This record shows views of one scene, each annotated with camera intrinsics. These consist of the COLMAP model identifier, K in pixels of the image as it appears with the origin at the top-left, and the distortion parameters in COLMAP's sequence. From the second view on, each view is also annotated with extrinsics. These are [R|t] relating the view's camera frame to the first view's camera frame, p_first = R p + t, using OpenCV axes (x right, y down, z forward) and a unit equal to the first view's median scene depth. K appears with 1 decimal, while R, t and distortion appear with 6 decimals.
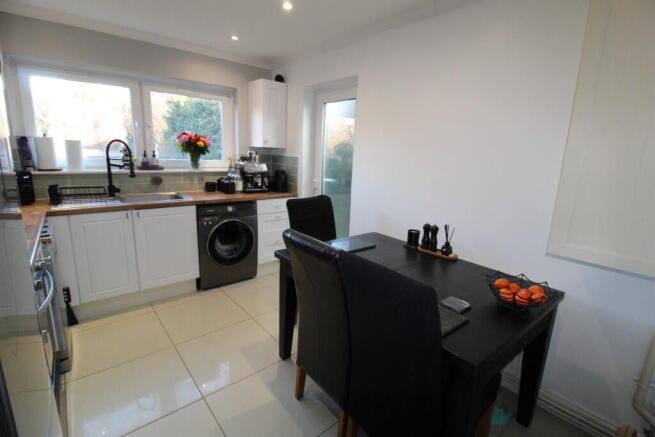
lens RADIAL K [[310.0, 0, 326.7], [0, 310.0, 220.4], [0, 0, 1]] dist [-0.002657, -0.001129]
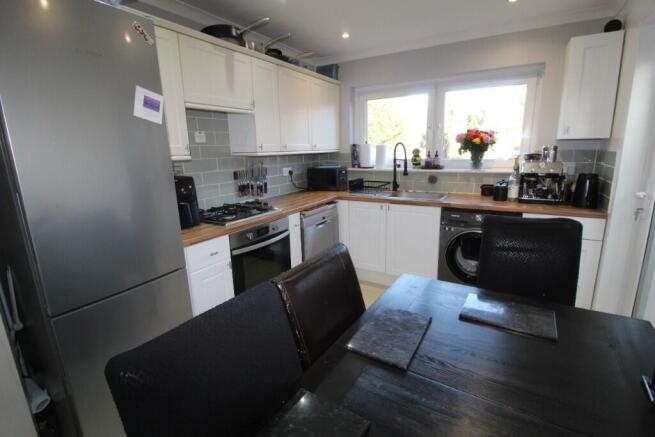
lens RADIAL K [[310.0, 0, 328.1], [0, 310.0, 216.0], [0, 0, 1]] dist [-0.002657, -0.001129]
pose [[0.327938, 0.157472, -0.931482, 0.309913], [-0.169497, 0.979817, 0.105969, -0.059315], [0.929369, 0.123132, 0.348010, 0.326980]]
